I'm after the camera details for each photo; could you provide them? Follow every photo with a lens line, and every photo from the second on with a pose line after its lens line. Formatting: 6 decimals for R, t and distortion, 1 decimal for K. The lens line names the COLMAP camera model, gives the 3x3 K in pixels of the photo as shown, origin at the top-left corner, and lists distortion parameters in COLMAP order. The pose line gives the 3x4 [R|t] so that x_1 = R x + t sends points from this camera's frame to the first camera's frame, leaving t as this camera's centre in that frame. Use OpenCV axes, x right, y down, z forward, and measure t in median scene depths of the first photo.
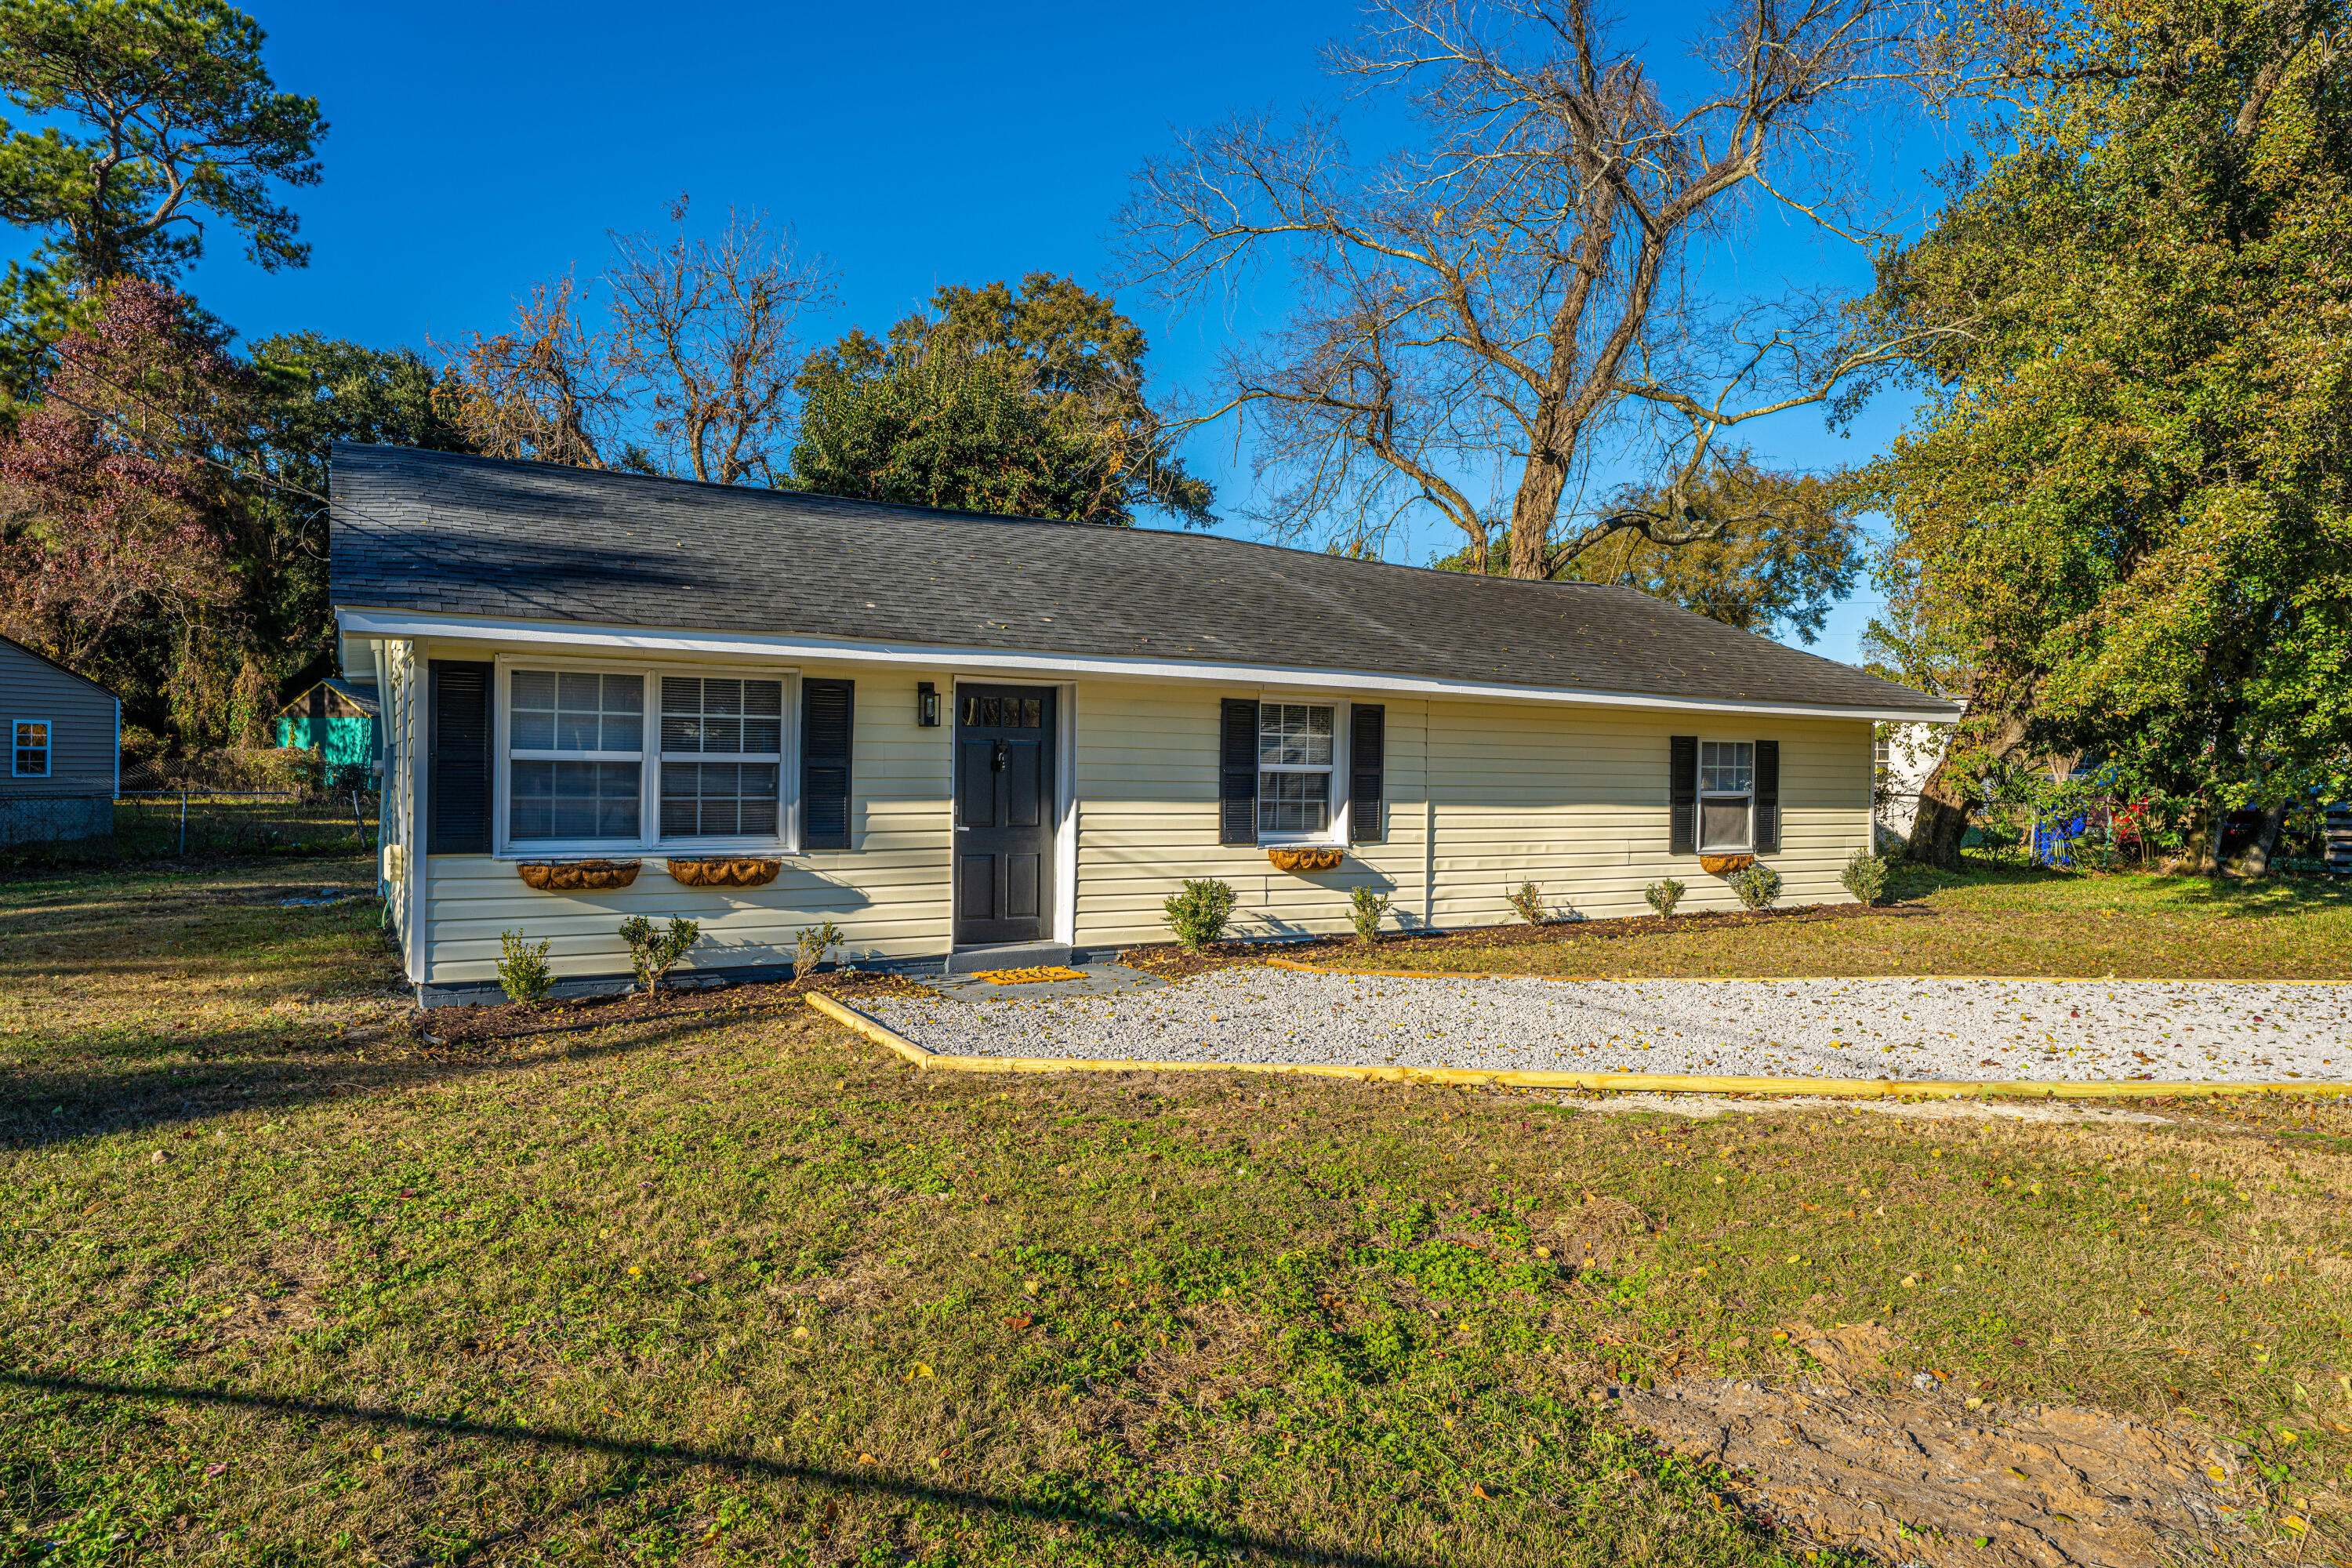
lens RADIAL K [[1434.0, 0, 1180.0], [0, 1434.0, 784.2], [0, 0, 1]] dist [-0.001490, 0.001700]
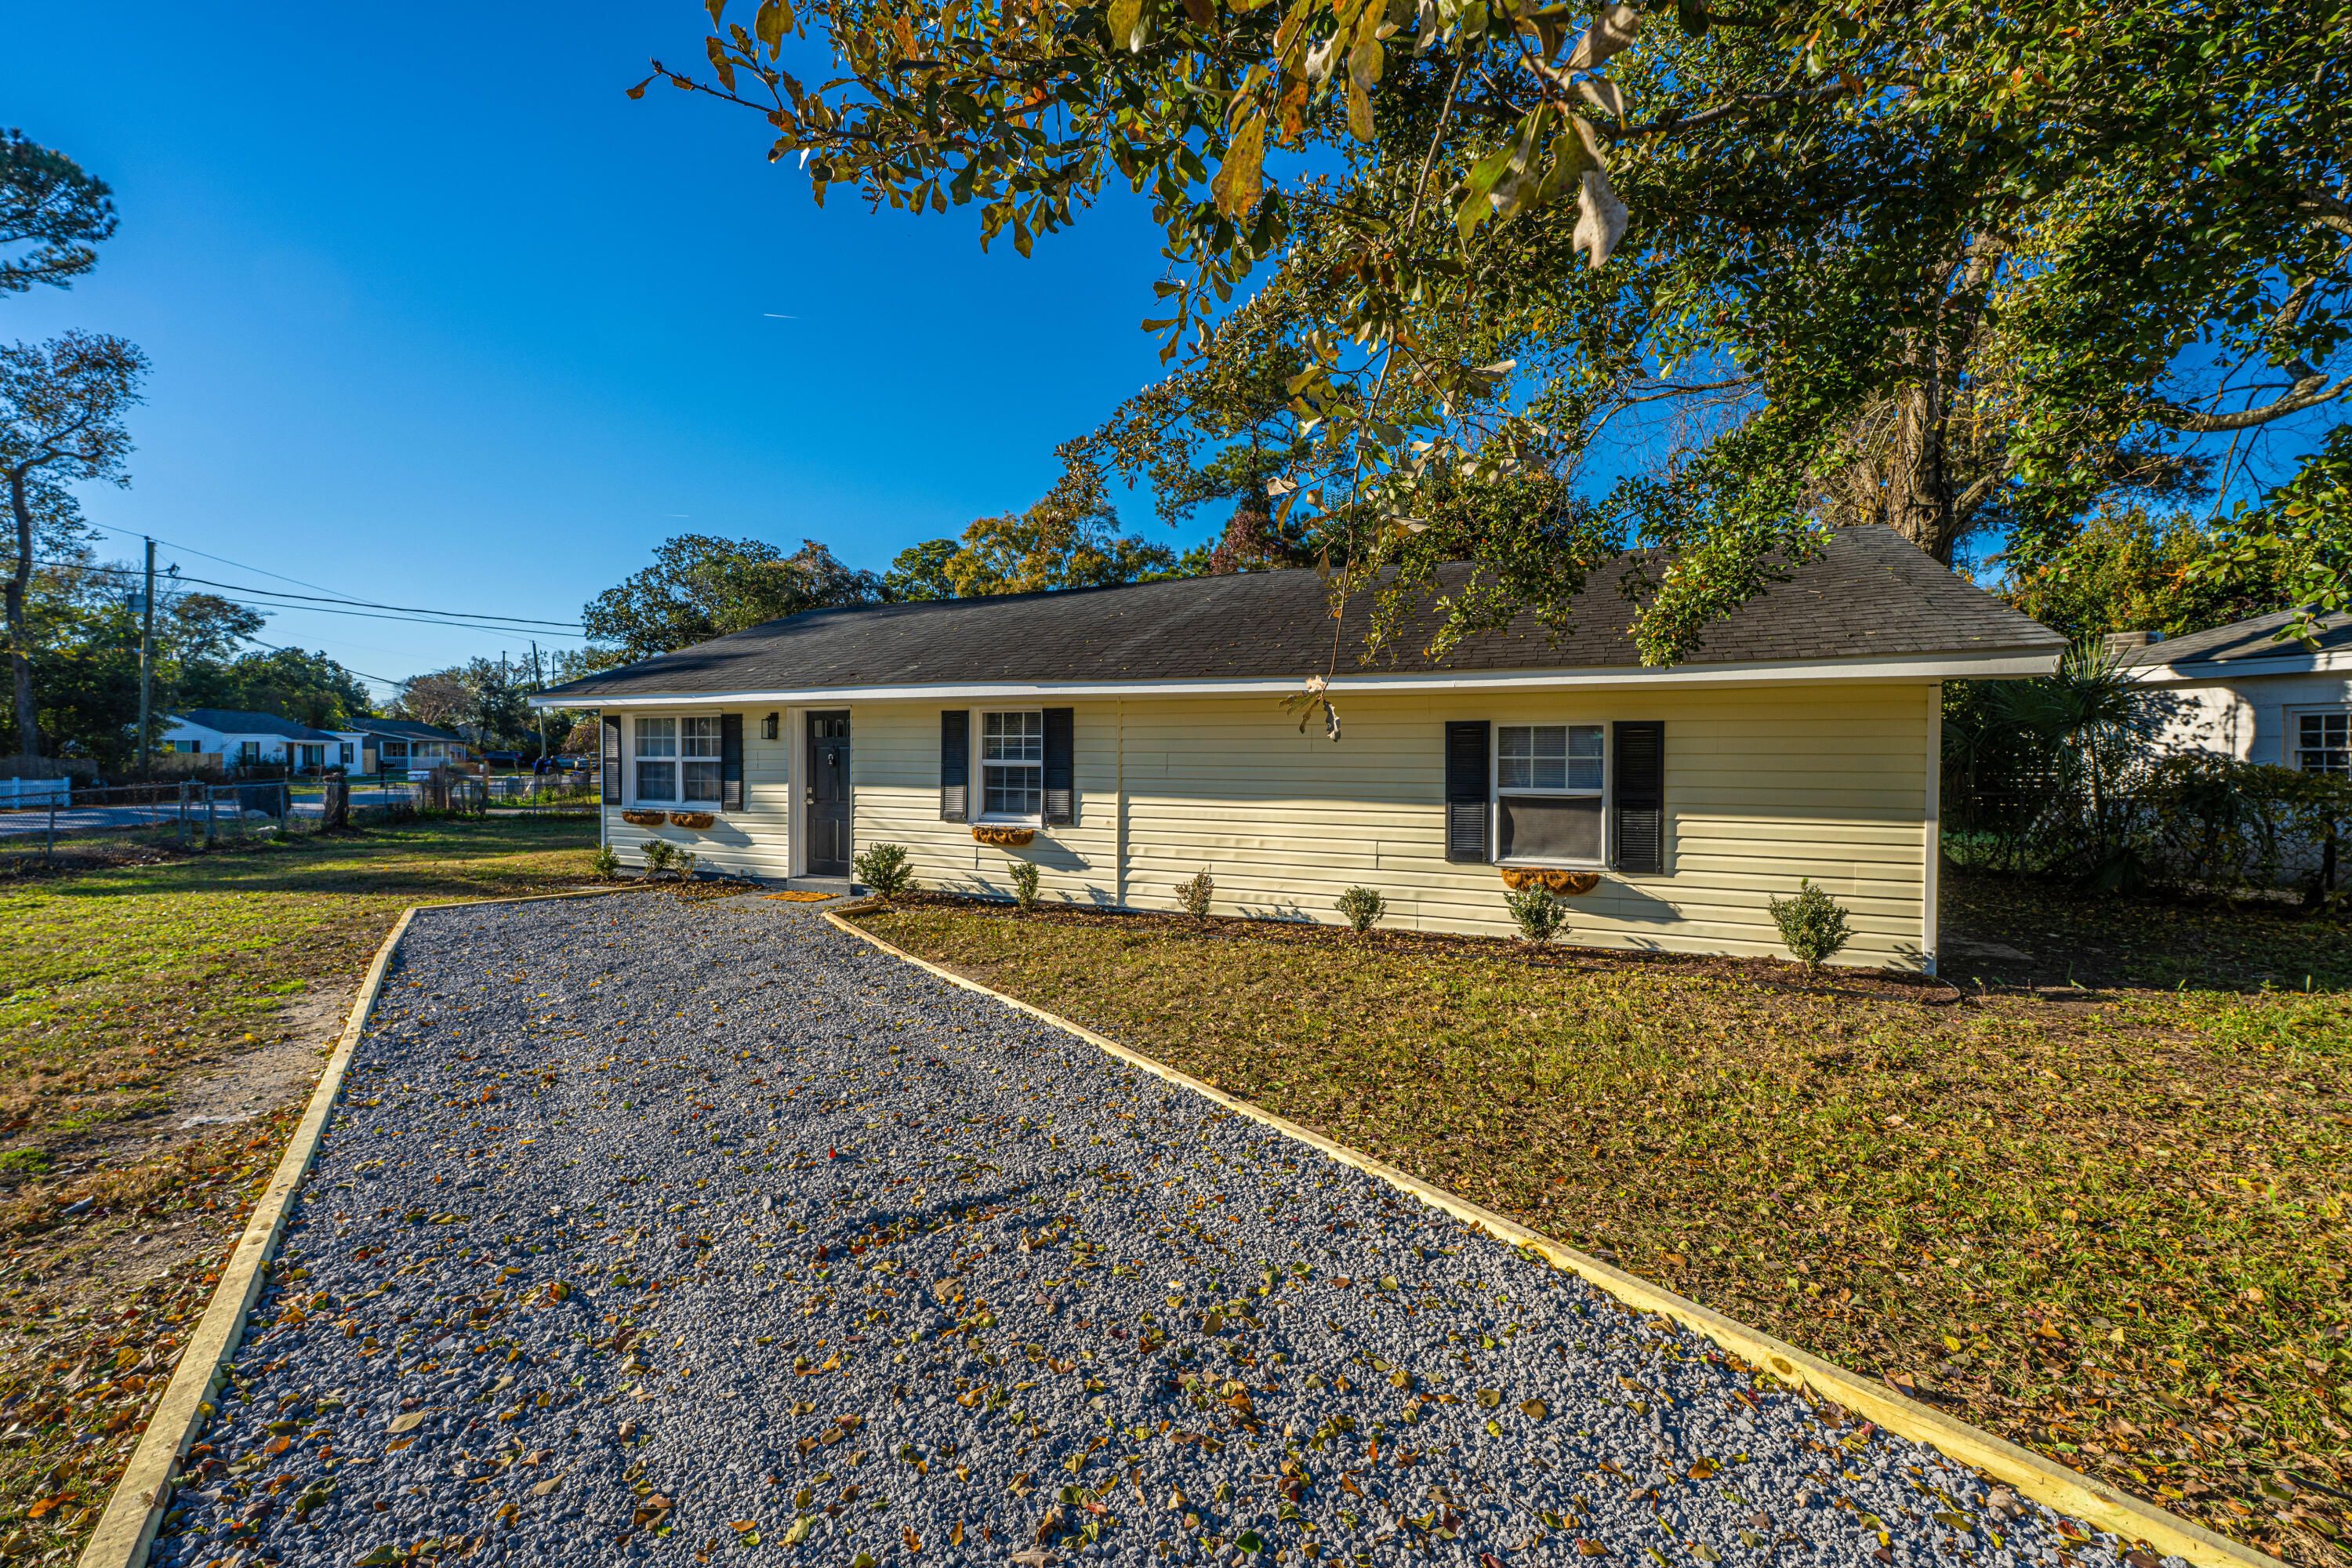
lens RADIAL K [[968.5, 0, 1172.2], [0, 968.5, 779.0], [0, 0, 1]] dist [-0.001415, -0.000058]
pose [[0.551992, 0.004654, -0.833836, 0.836437], [-0.009314, 0.999956, -0.000584, 0.001893], [0.833797, 0.008089, 0.552011, 0.631864]]
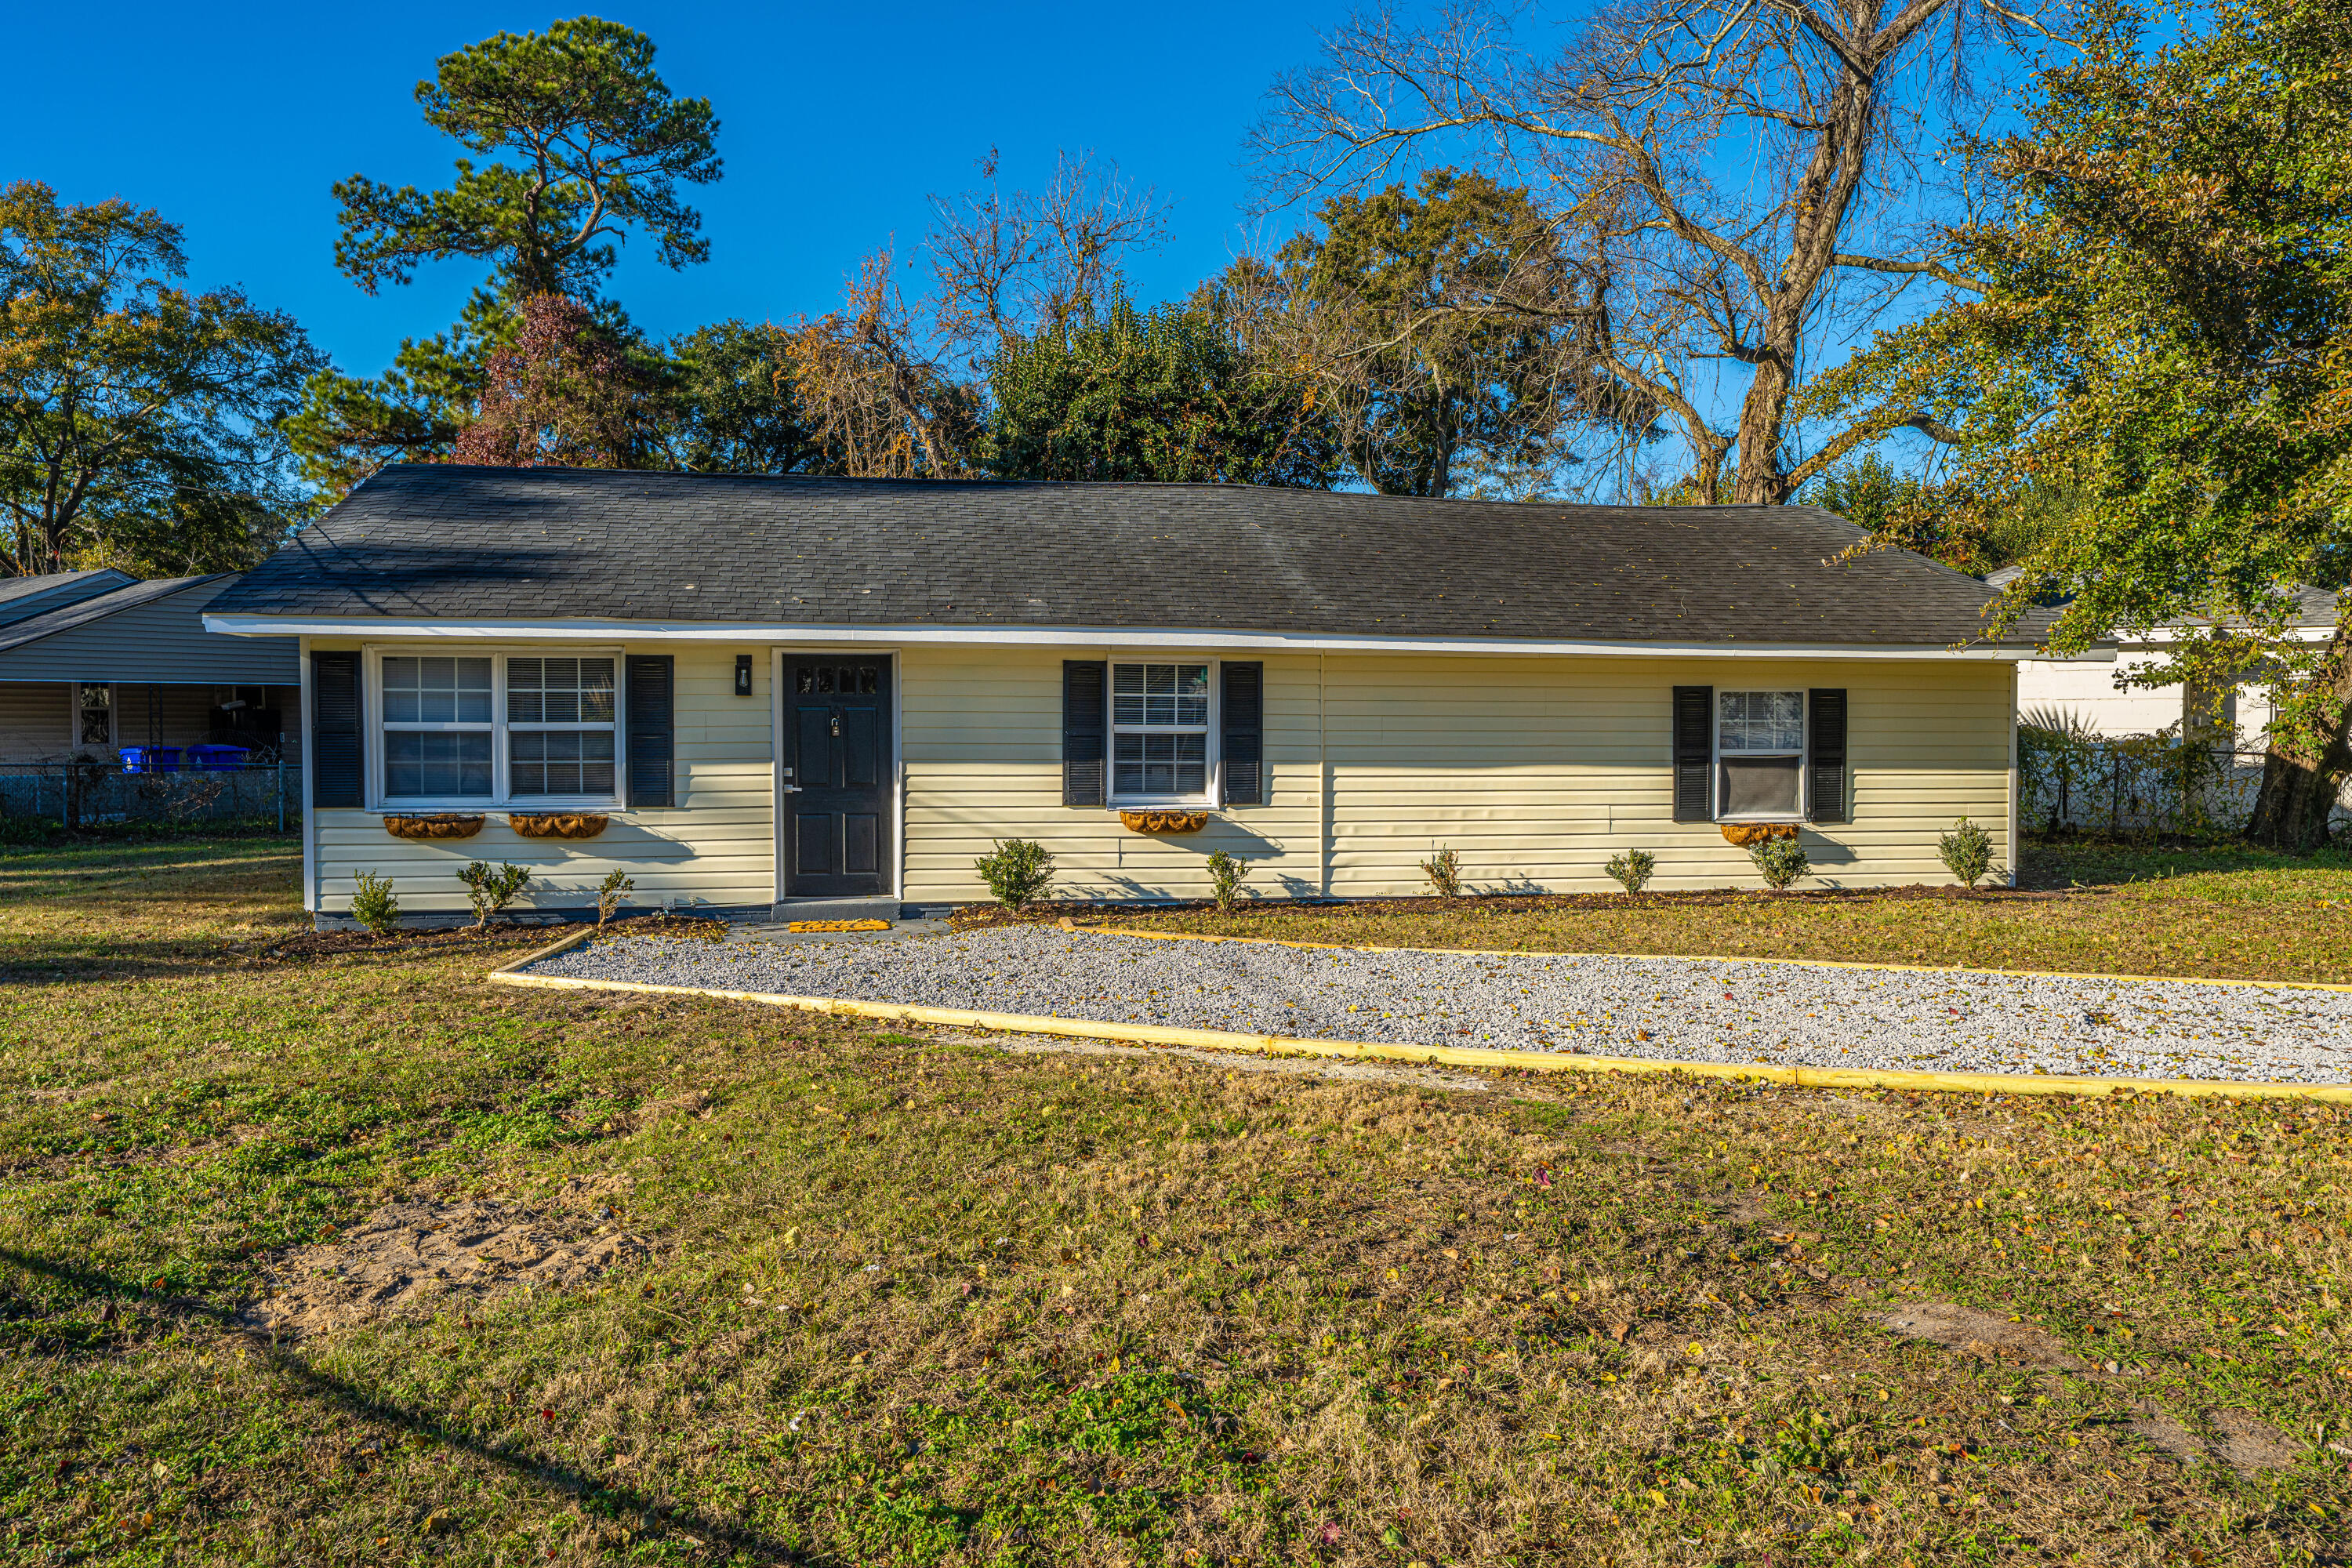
lens RADIAL K [[1648.4, 0, 1171.8], [0, 1648.4, 786.0], [0, 0, 1]] dist [0.000361, 0.001420]
pose [[0.935484, -0.000316, -0.353368, 0.471997], [0.007686, 0.999781, 0.019452, 0.005597], [0.353284, -0.020913, 0.935282, -0.051820]]
